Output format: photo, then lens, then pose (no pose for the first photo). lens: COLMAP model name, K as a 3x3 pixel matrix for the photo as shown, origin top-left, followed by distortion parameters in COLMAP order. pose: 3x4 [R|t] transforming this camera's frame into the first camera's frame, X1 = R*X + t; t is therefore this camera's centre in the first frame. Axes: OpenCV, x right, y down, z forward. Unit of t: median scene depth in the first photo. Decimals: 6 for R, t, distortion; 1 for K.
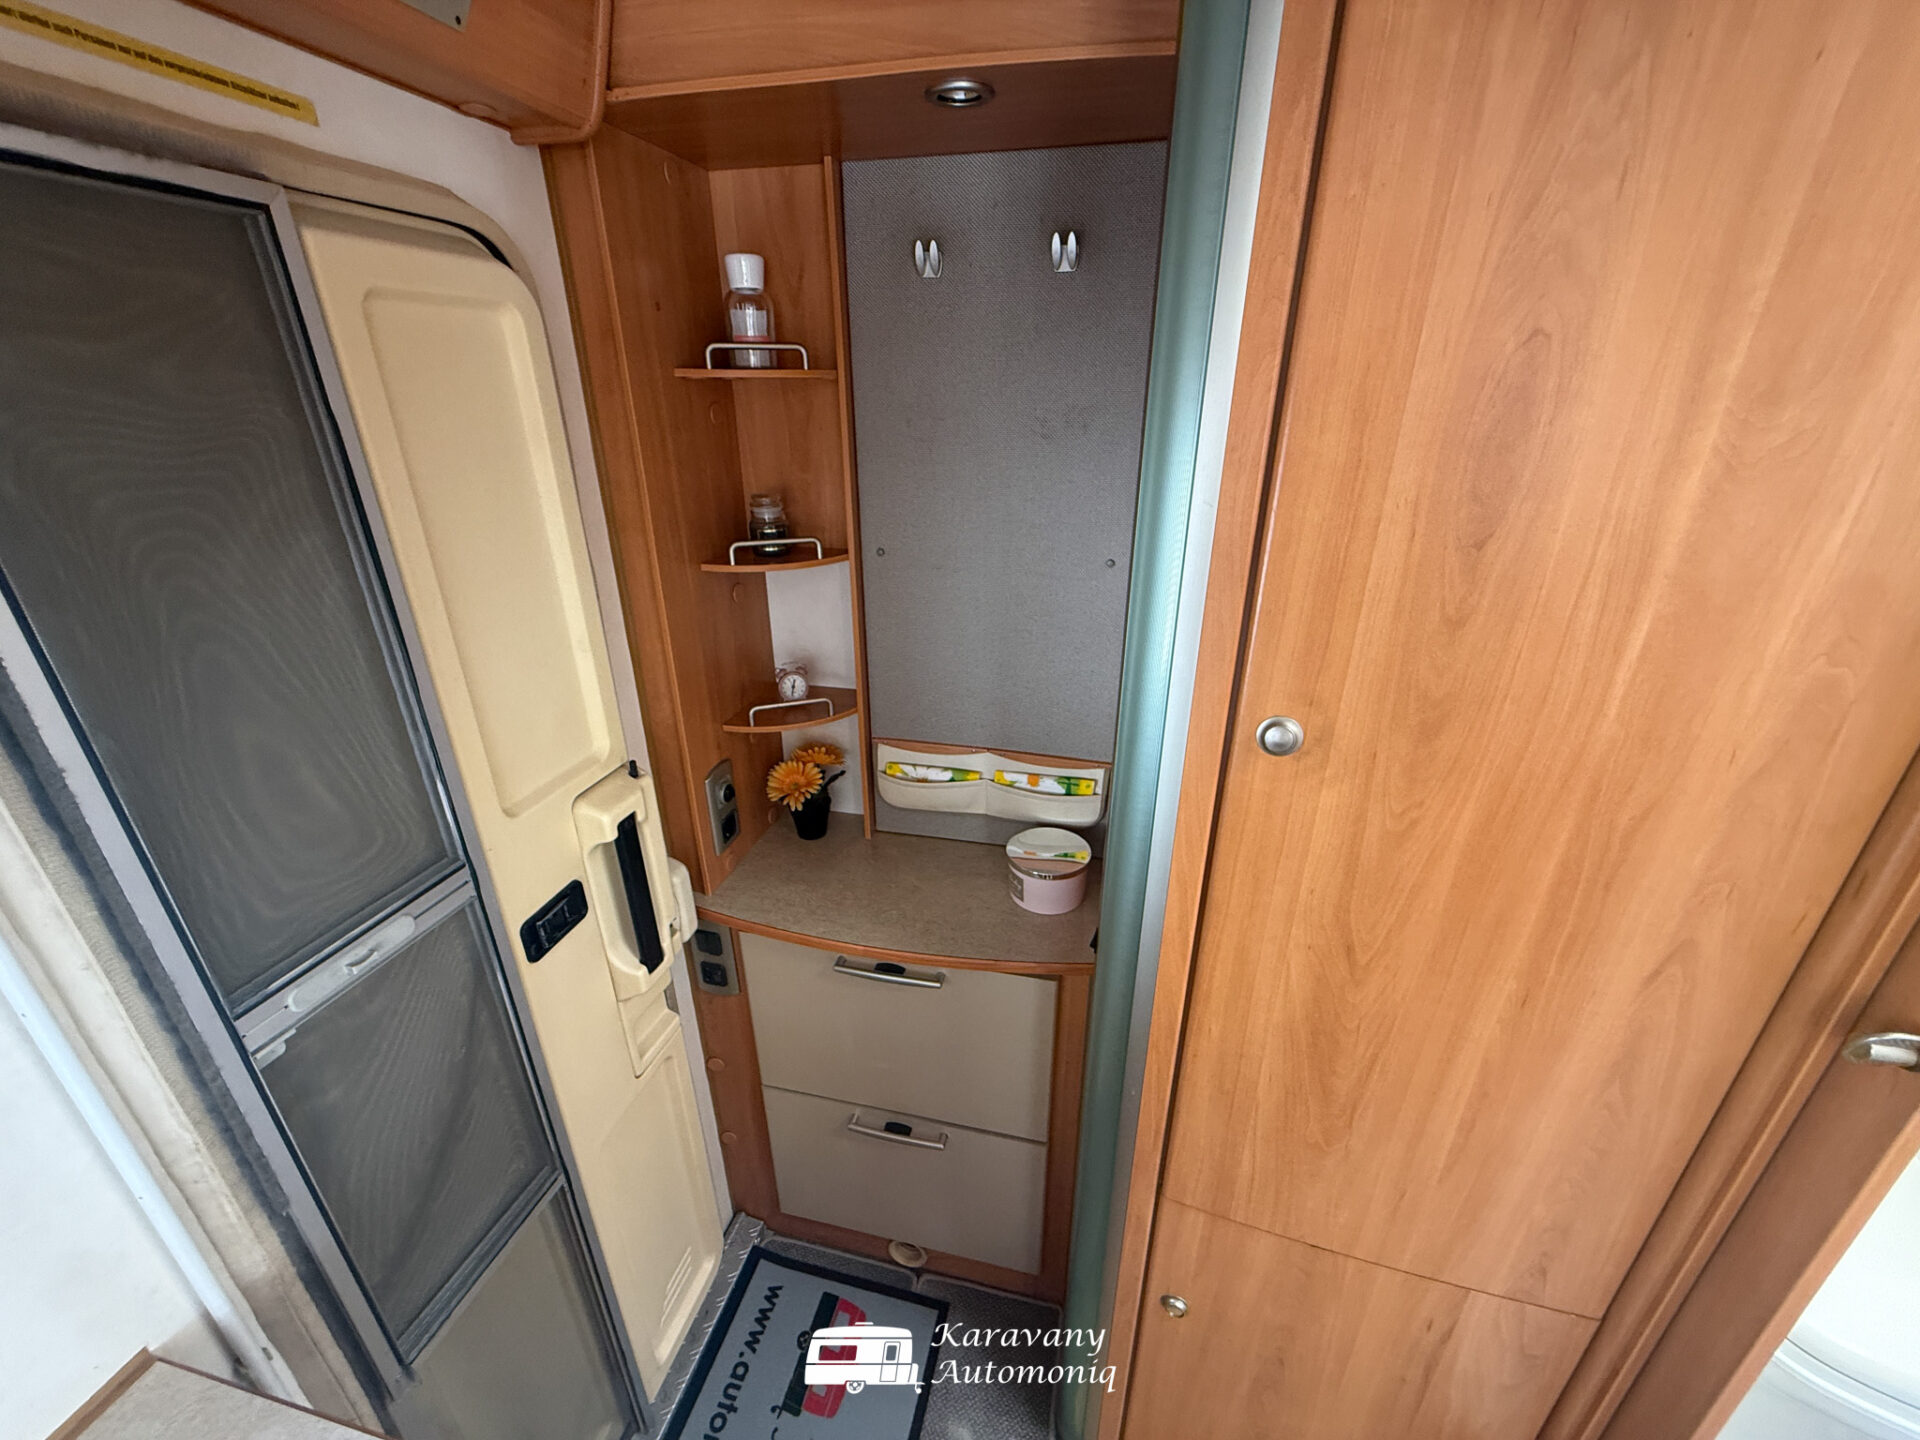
lens RADIAL K [[766.6, 0, 963.1], [0, 766.6, 718.0], [0, 0, 1]] dist [-0.000482, -0.000276]
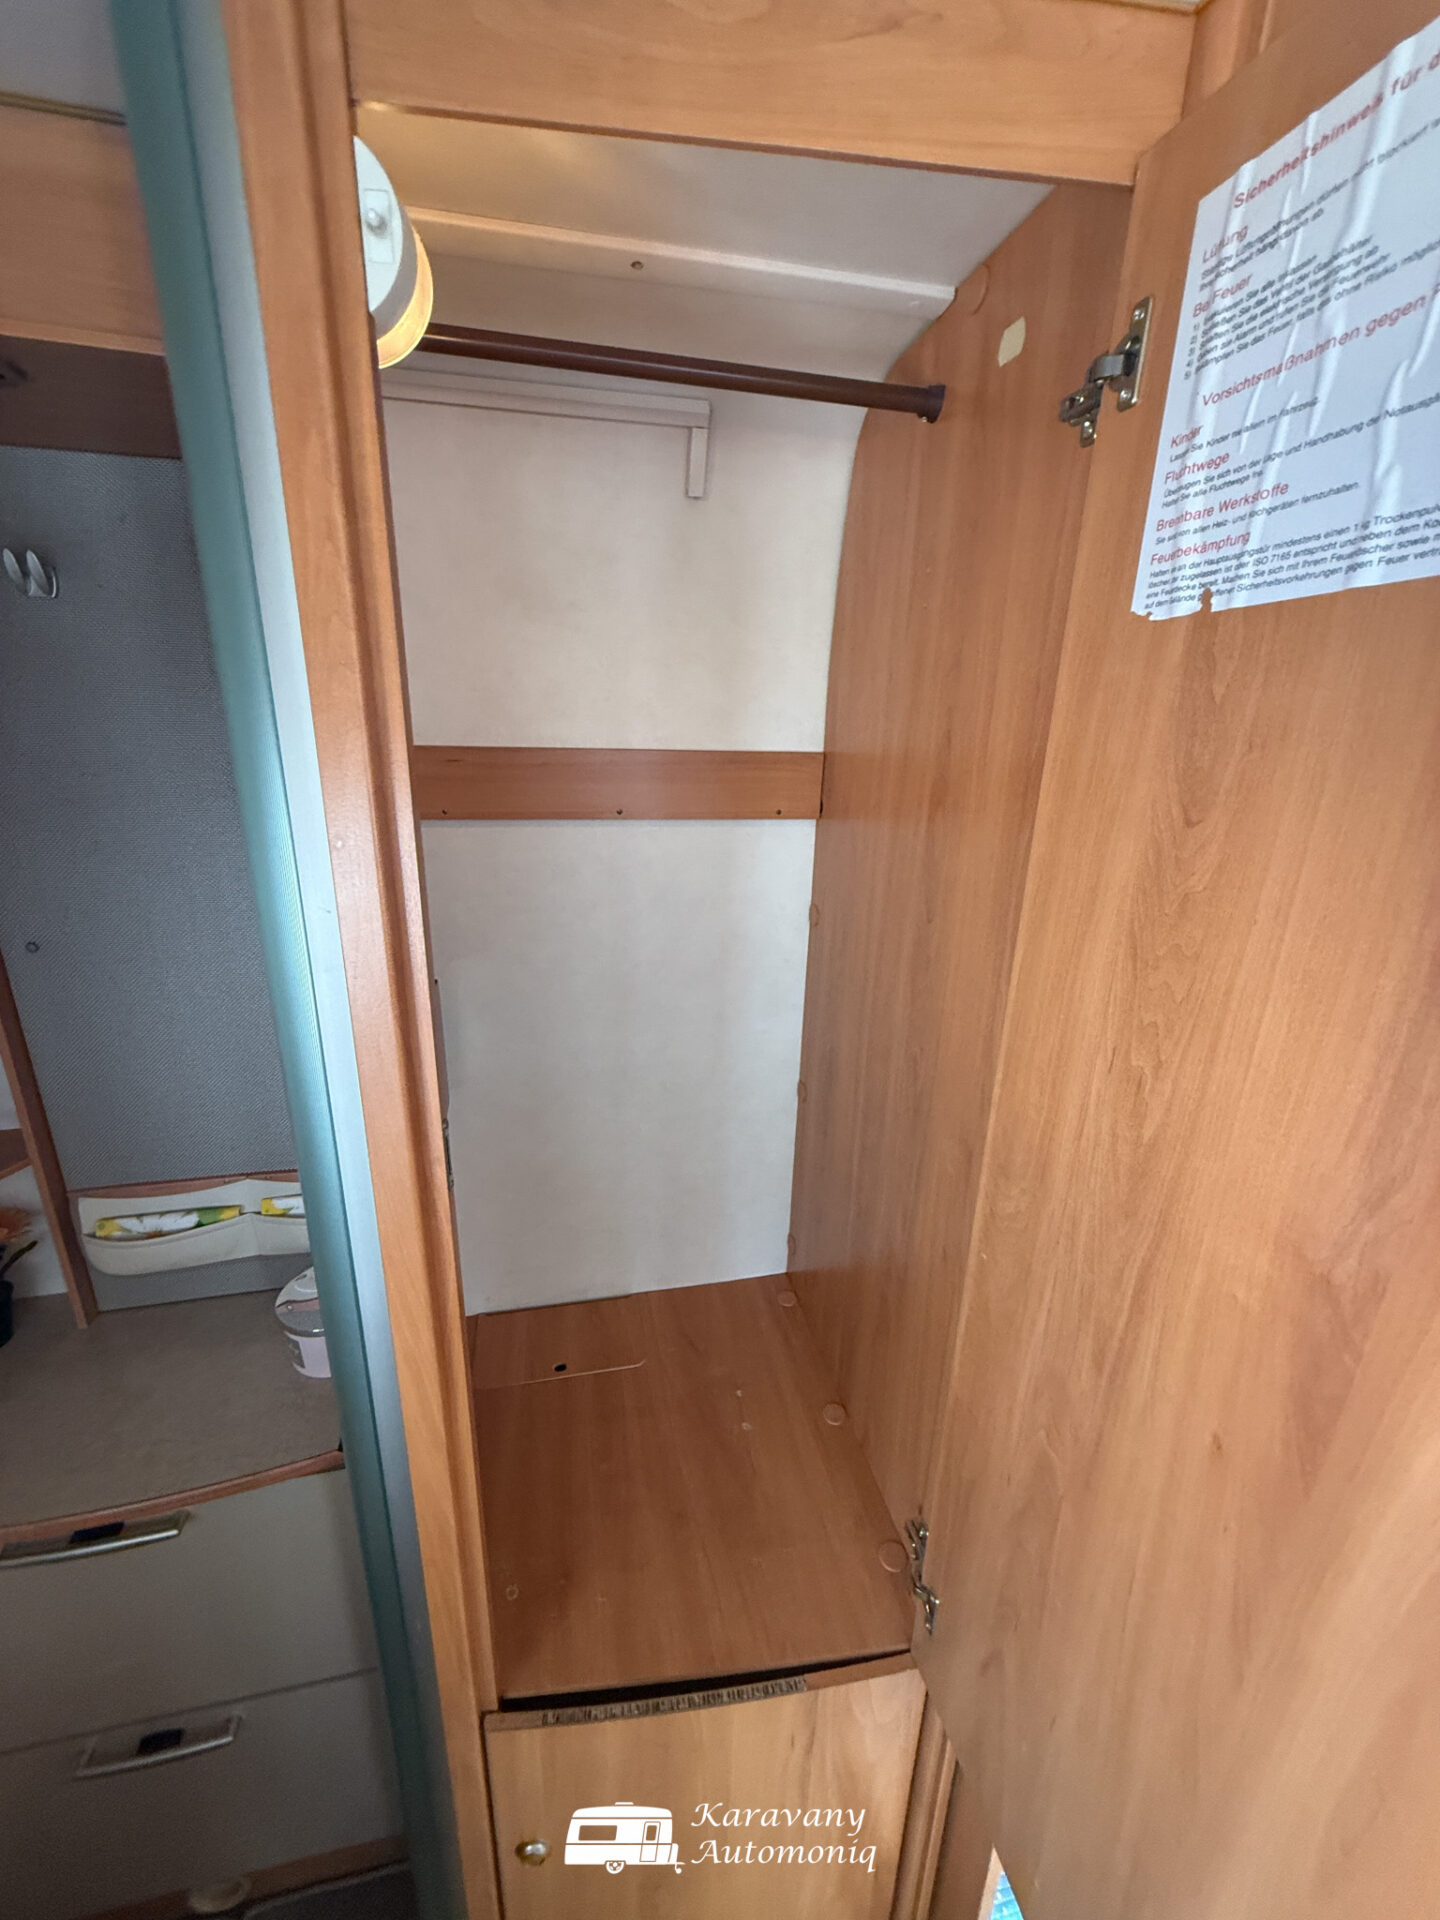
lens RADIAL K [[766.6, 0, 720.1], [0, 766.6, 958.2], [0, 0, 1]] dist [-0.000482, -0.000276]
pose [[0.900346, -0.106796, 0.421867, 0.169693], [0.147863, 0.986820, -0.065752, -0.057962], [-0.409285, 0.121578, 0.904270, 0.064819]]
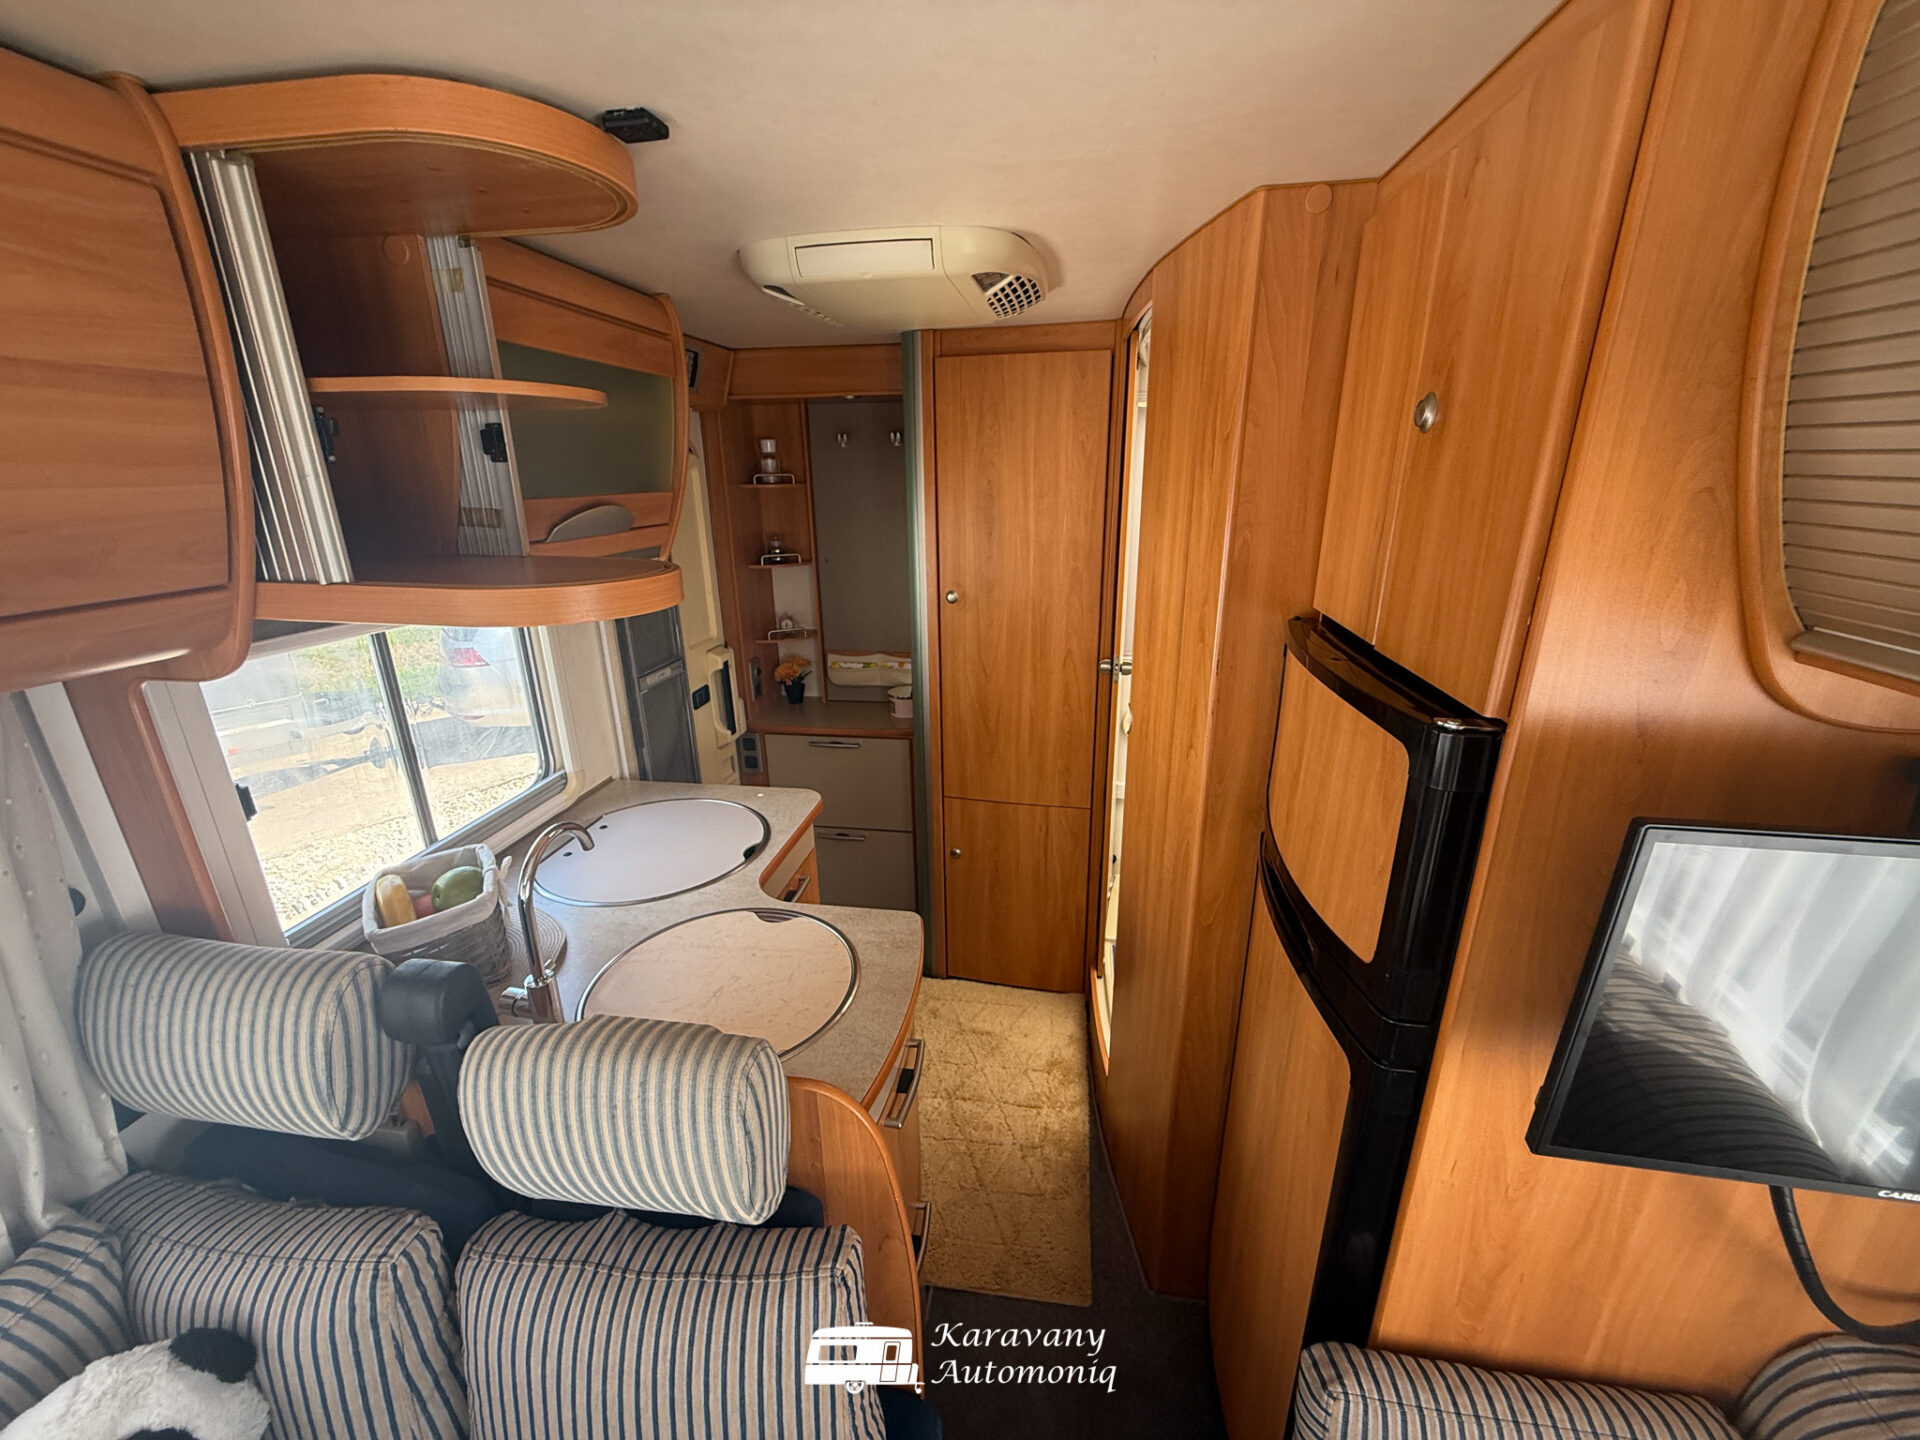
lens RADIAL K [[766.6, 0, 961.9], [0, 766.6, 723.4], [0, 0, 1]] dist [-0.000482, -0.000276]
pose [[0.996992, -0.033891, 0.069696, 0.111747], [0.039599, 0.995827, -0.082217, 0.444588], [-0.066618, 0.084730, 0.994174, -1.179506]]
